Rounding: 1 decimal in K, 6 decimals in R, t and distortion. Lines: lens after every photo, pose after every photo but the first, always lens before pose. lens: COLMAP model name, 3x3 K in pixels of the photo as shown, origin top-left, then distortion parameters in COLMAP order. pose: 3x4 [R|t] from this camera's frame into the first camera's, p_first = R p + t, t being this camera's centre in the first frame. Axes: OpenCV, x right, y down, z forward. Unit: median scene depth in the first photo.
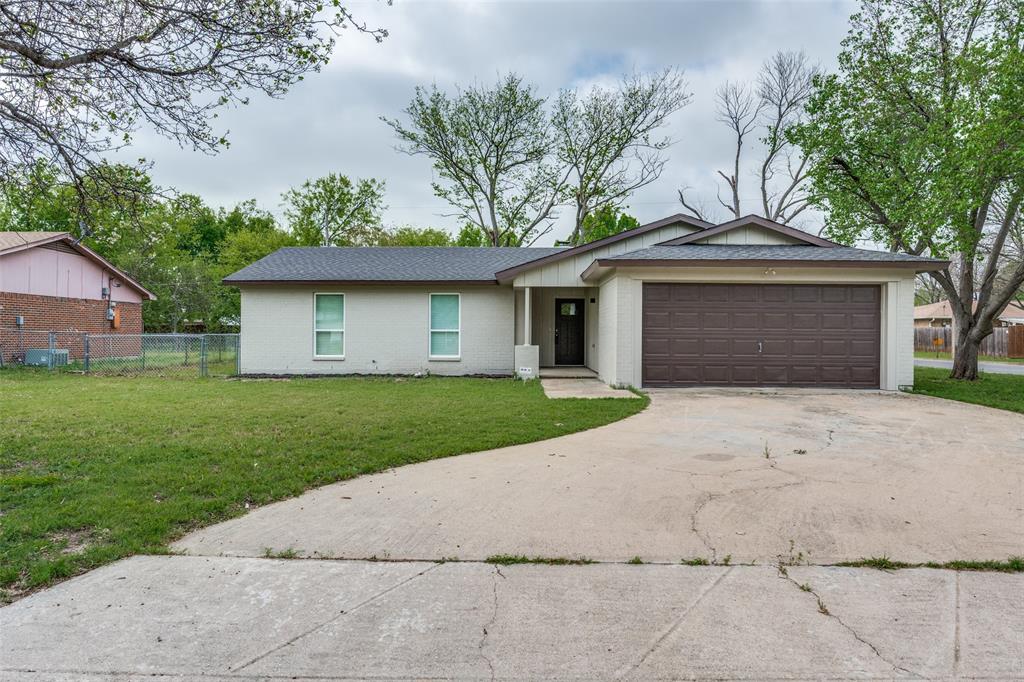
lens RADIAL K [[406.9, 0, 521.7], [0, 406.9, 336.1], [0, 0, 1]] dist [-0.004979, -0.000105]
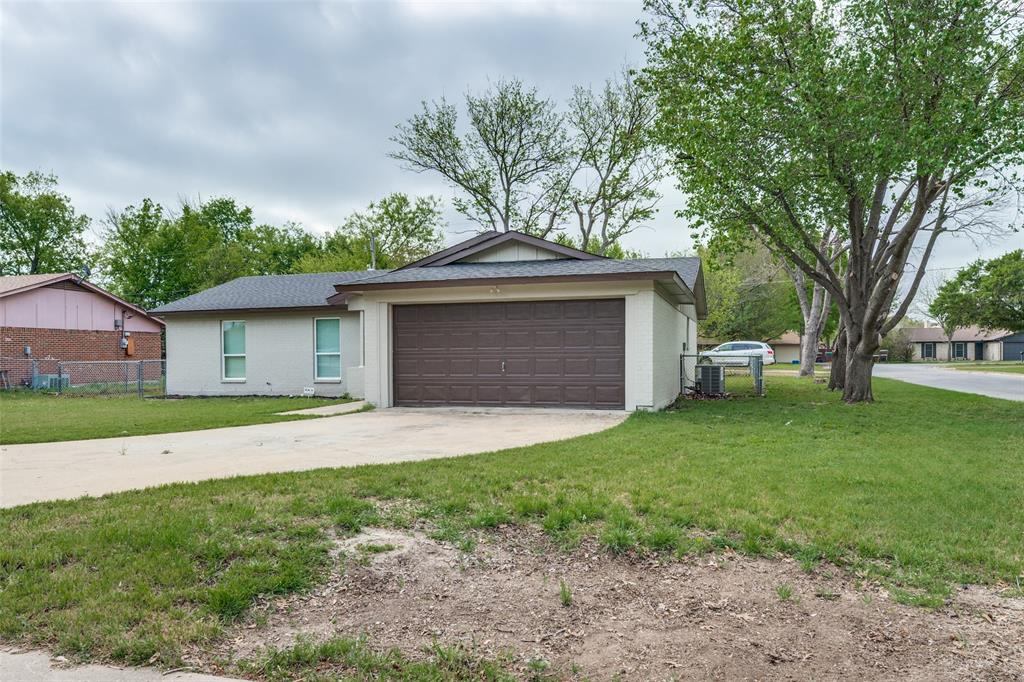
lens RADIAL K [[442.2, 0, 511.9], [0, 442.2, 362.4], [0, 0, 1]] dist [0.000849, 0.000131]
pose [[0.983726, -0.012048, -0.179272, 0.482441], [0.014098, 0.999849, 0.010166, 0.004191], [0.179123, -0.012528, 0.983747, -0.030826]]
